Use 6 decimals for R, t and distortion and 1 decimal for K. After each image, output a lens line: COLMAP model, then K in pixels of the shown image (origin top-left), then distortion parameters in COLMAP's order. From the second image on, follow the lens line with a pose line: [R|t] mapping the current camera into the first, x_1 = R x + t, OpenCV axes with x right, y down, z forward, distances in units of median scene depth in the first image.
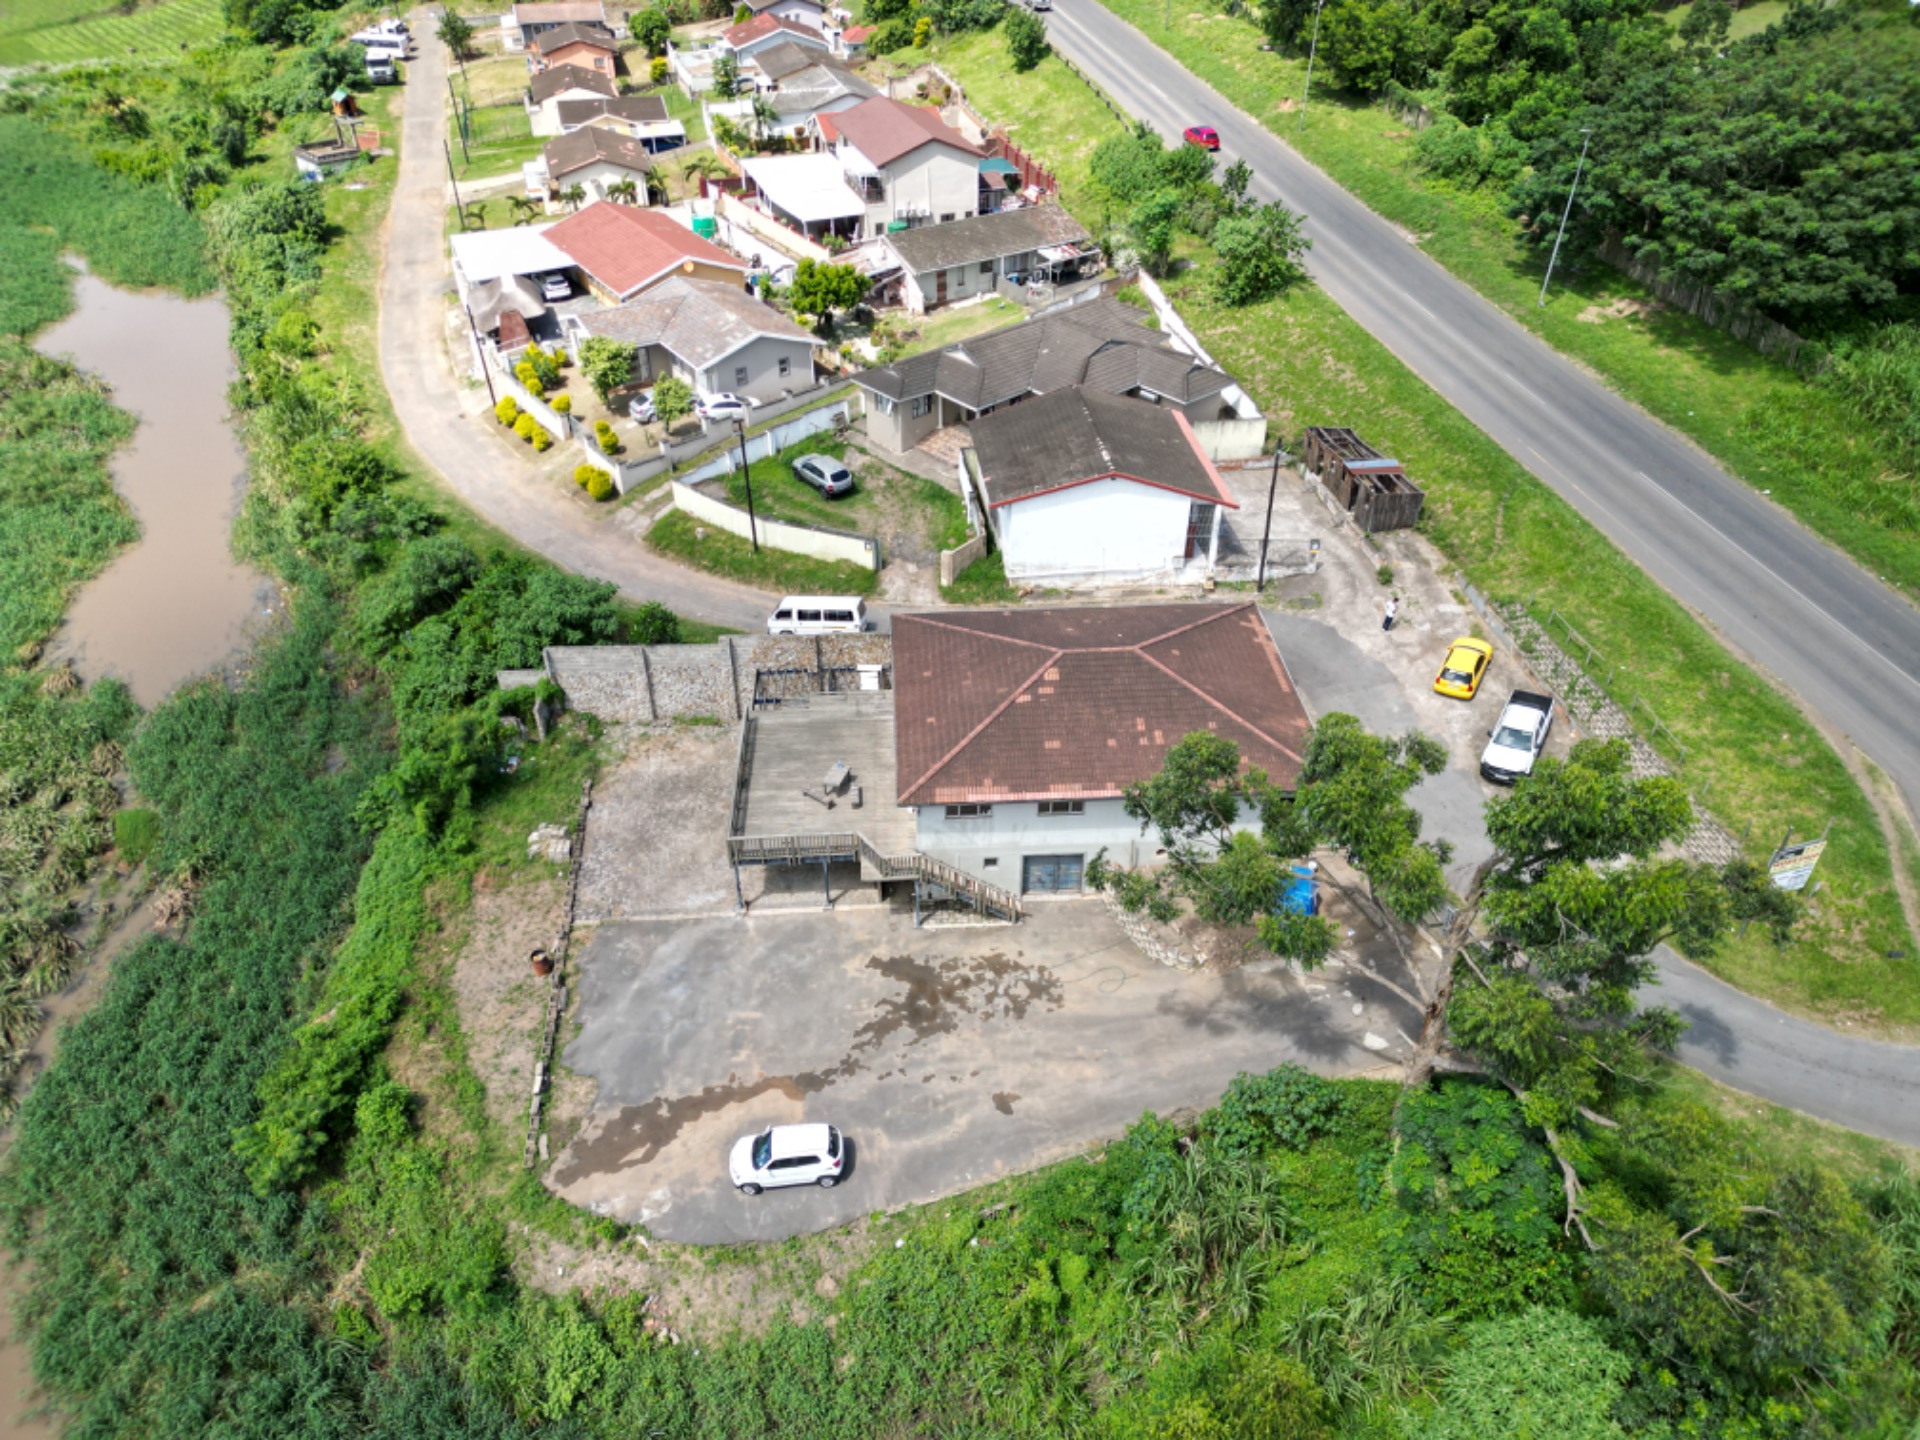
lens RADIAL K [[1342.6, 0, 953.5], [0, 1342.6, 720.3], [0, 0, 1]] dist [0.106532, -0.132440]
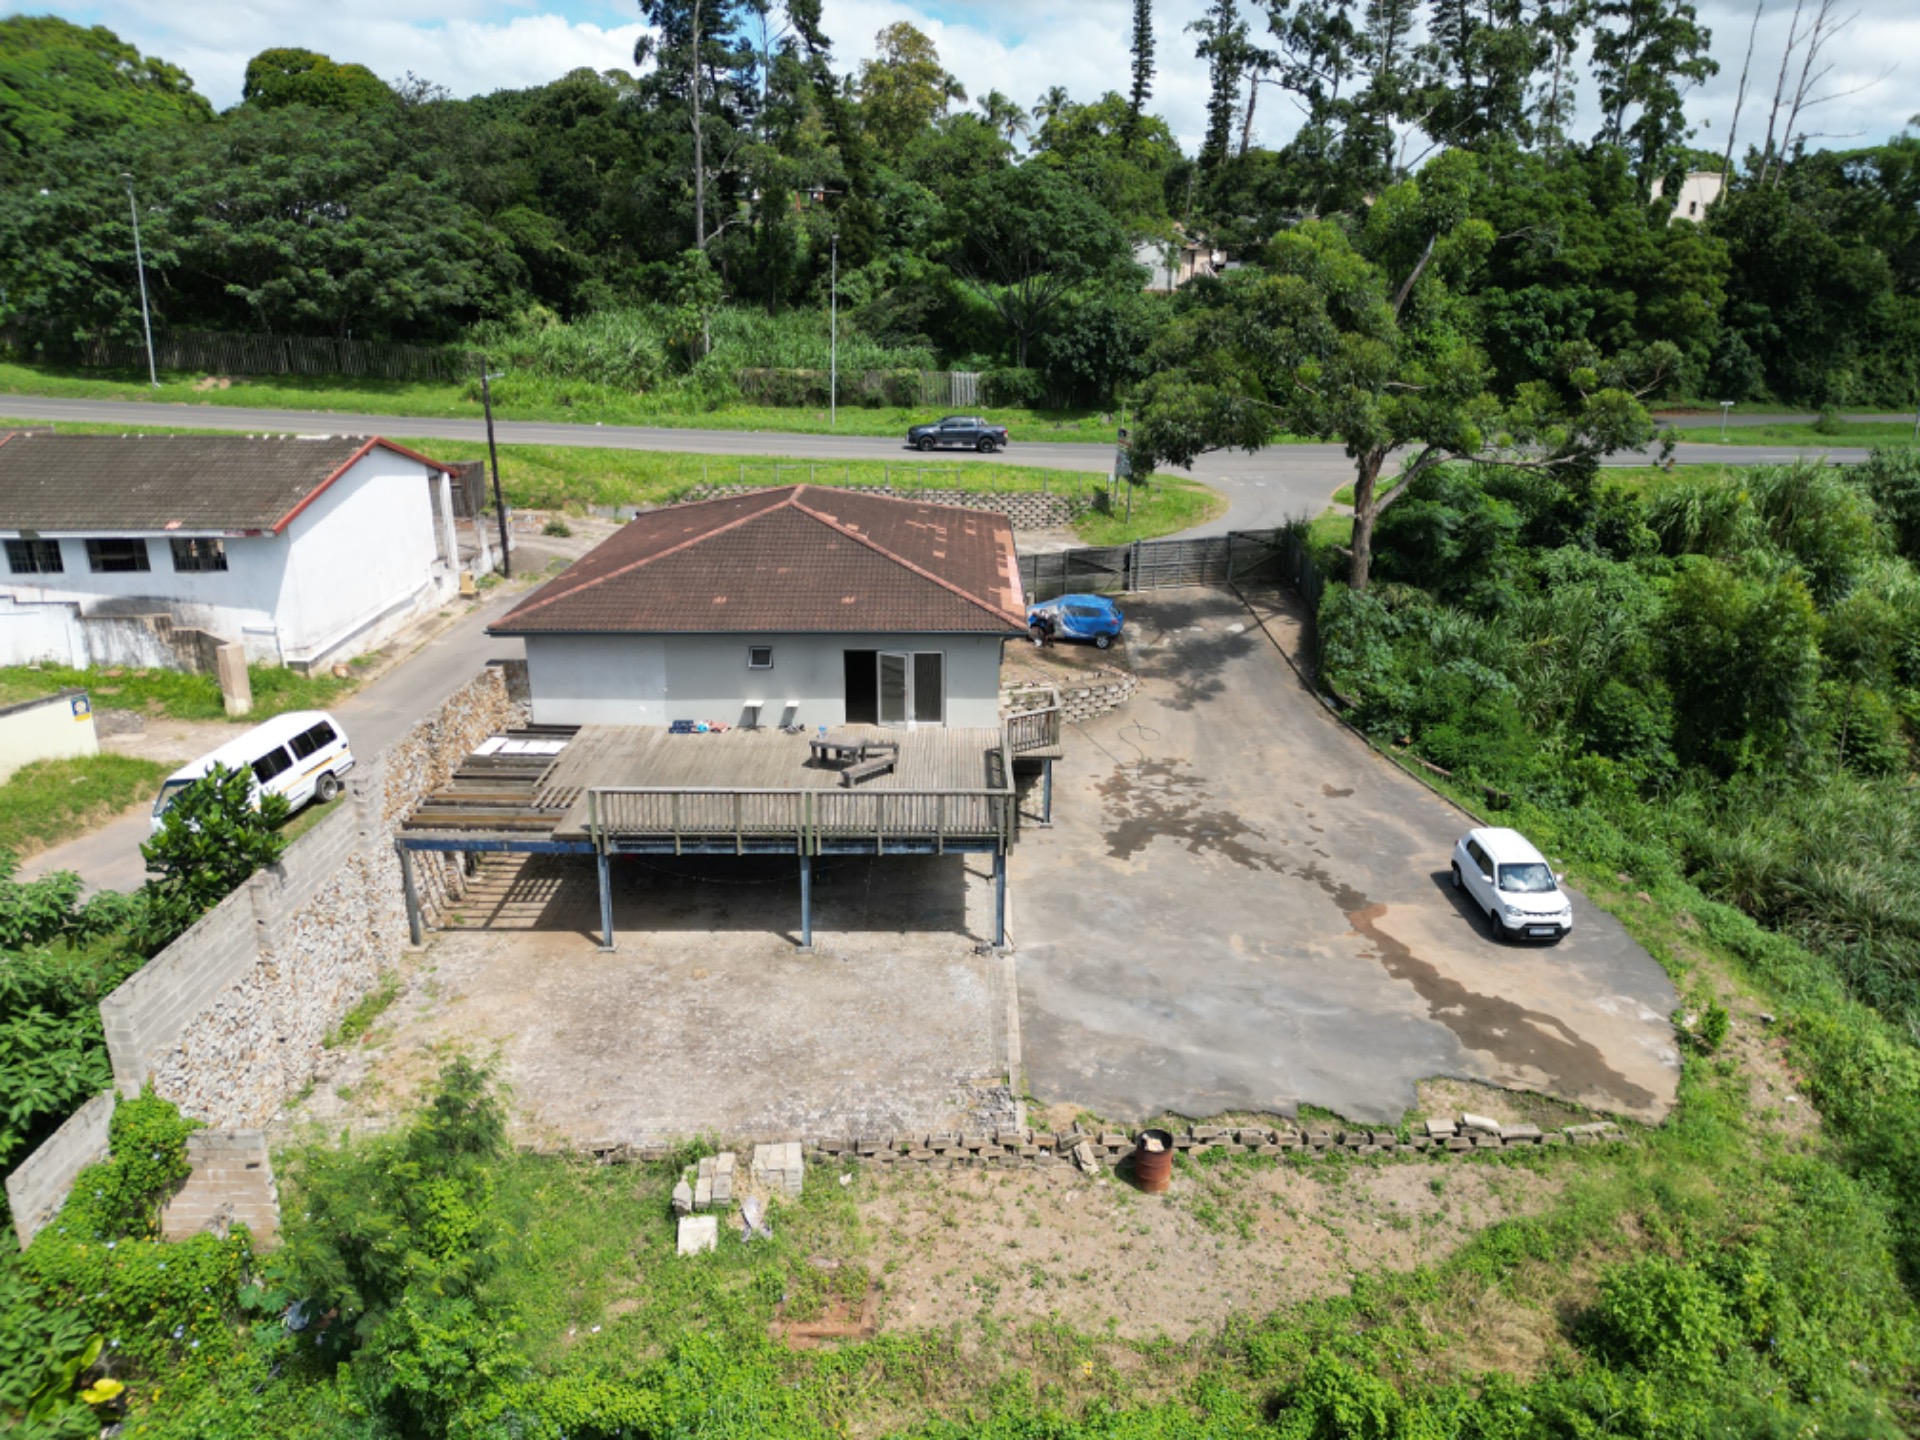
lens RADIAL K [[1342.6, 0, 953.5], [0, 1342.6, 720.3], [0, 0, 1]] dist [0.106532, -0.132440]
pose [[0.059535, -0.310473, 0.948716, -0.629136], [0.581916, 0.783003, 0.219725, -0.065535], [-0.811067, 0.538992, 0.227286, 0.798894]]
